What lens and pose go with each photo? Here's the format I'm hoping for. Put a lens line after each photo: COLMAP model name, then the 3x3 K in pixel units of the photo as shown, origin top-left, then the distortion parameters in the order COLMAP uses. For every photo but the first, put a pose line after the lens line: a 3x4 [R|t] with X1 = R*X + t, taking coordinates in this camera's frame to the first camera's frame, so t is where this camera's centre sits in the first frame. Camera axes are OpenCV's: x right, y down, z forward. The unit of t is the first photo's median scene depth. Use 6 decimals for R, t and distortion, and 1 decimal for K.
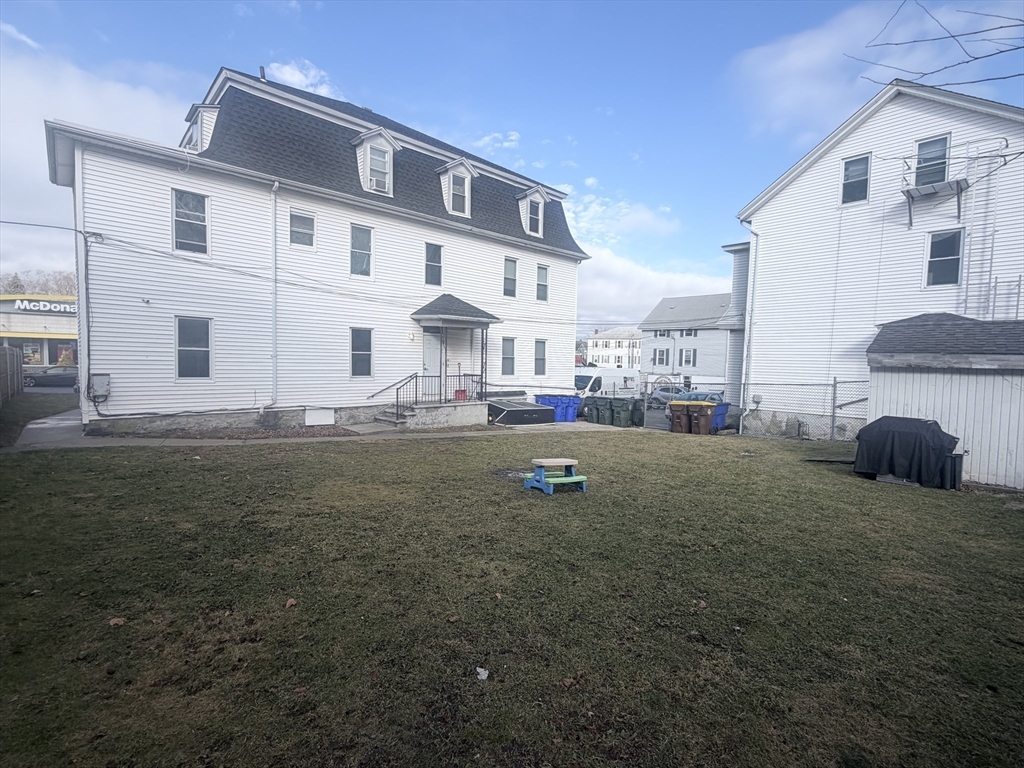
lens RADIAL K [[472.9, 0, 514.3], [0, 472.9, 383.1], [0, 0, 1]] dist [0.003322, -0.001434]
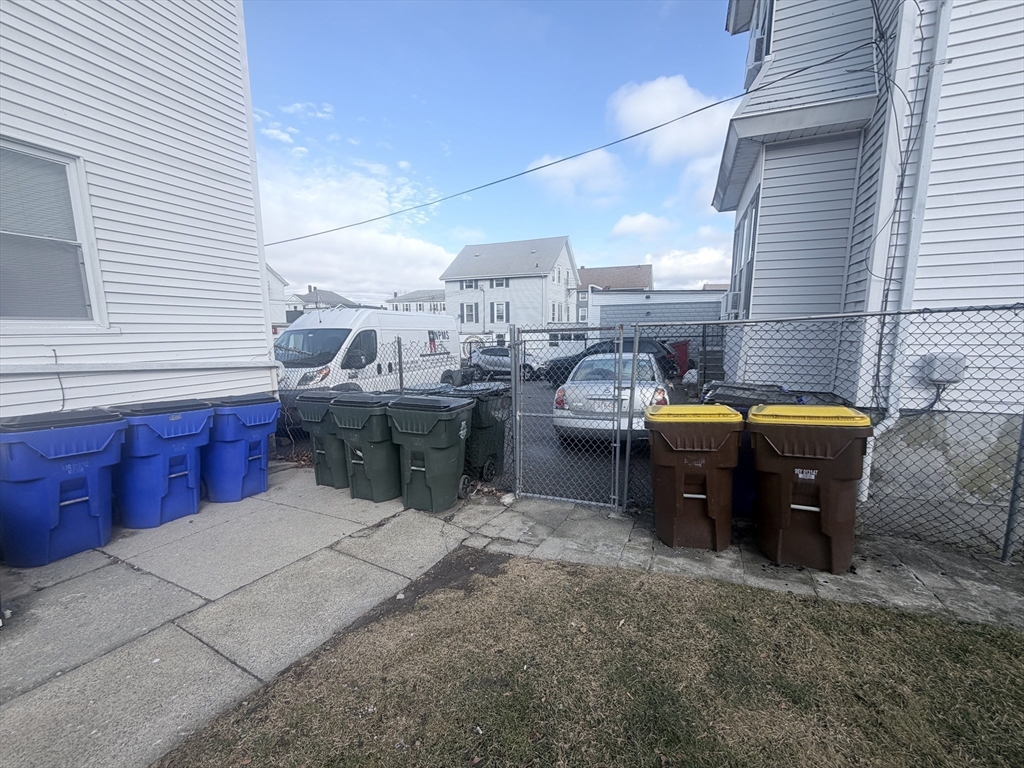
lens RADIAL K [[406.9, 0, 511.6], [0, 406.9, 387.2], [0, 0, 1]] dist [-0.001259, 0.000627]
pose [[0.907585, -0.092299, 0.409598, 0.073485], [0.052026, 0.992742, 0.108425, 0.001969], [-0.416632, -0.077095, 0.905800, 0.322251]]
